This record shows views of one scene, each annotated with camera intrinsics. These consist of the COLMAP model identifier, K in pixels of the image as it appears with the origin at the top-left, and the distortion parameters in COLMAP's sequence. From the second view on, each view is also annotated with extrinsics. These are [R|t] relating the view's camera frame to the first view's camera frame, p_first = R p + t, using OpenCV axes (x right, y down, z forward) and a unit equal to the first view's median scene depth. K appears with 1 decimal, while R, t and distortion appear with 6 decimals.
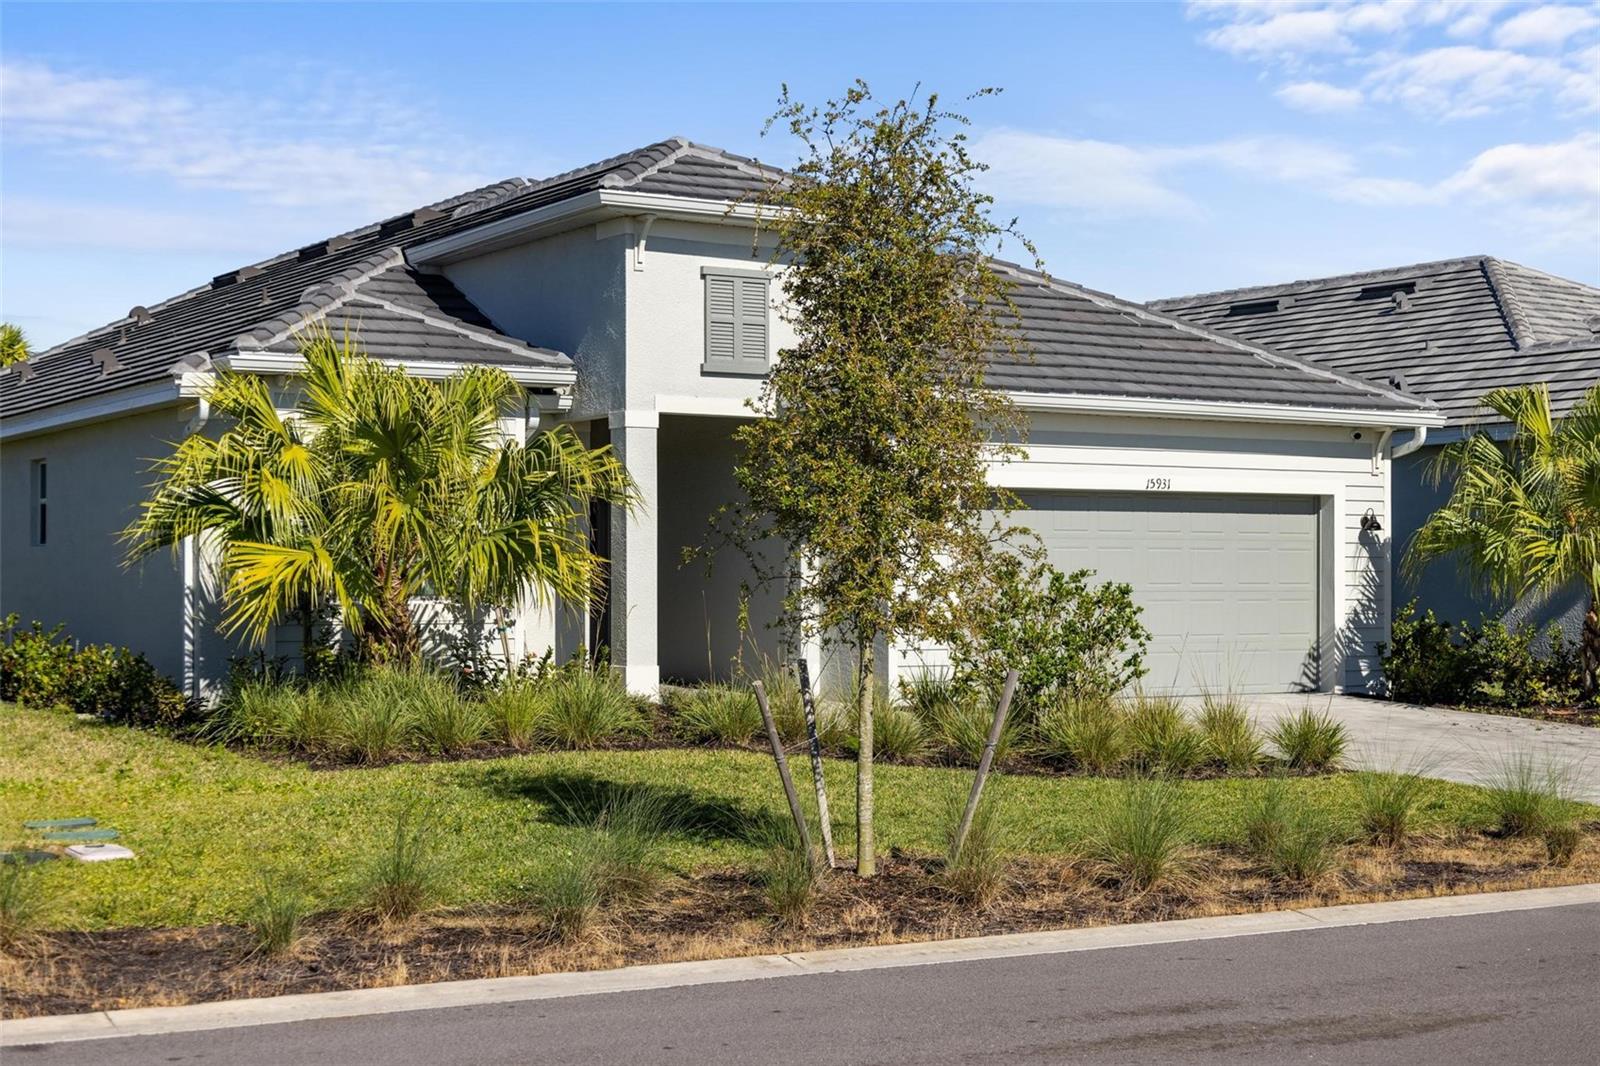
lens RADIAL K [[2174.3, 0, 802.1], [0, 2174.3, 532.4], [0, 0, 1]] dist [-0.042922, 0.000000]
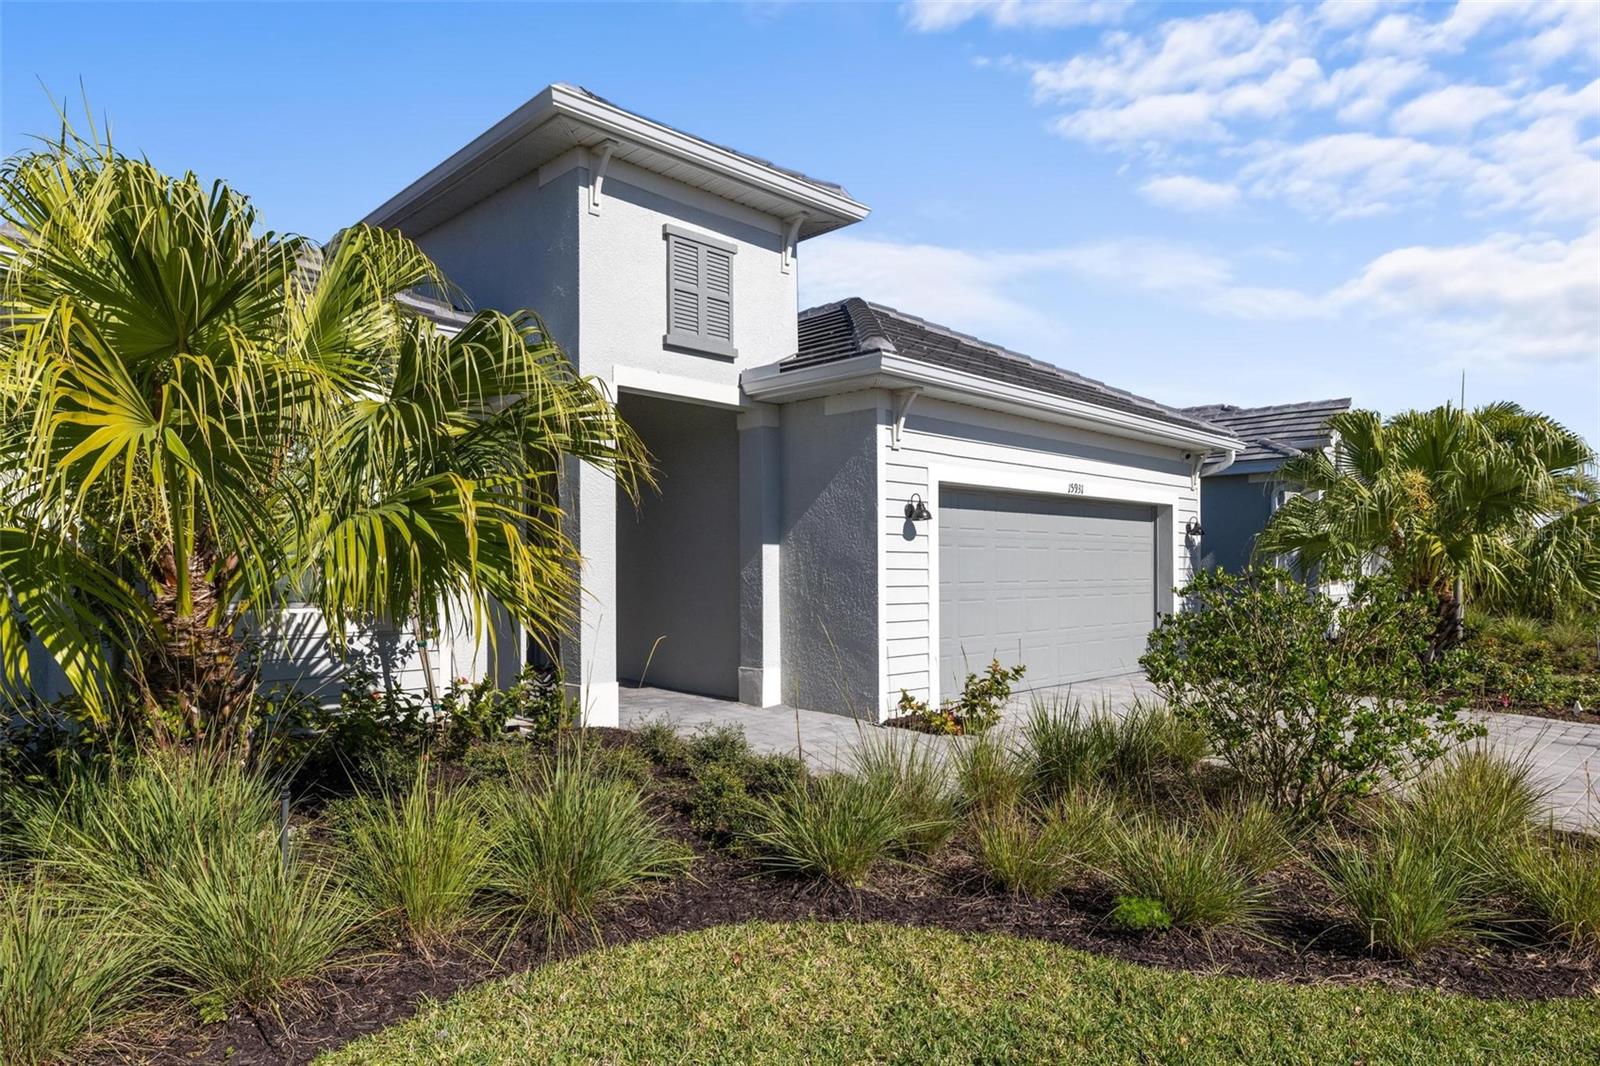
lens RADIAL K [[885.0, 0, 787.0], [0, 885.0, 563.3], [0, 0, 1]] dist [-0.001089, 0.002227]
pose [[0.973595, -0.000628, 0.228279, -0.079621], [-0.002168, 0.999926, 0.011998, 0.010113], [-0.228270, -0.012176, 0.973522, 0.638164]]
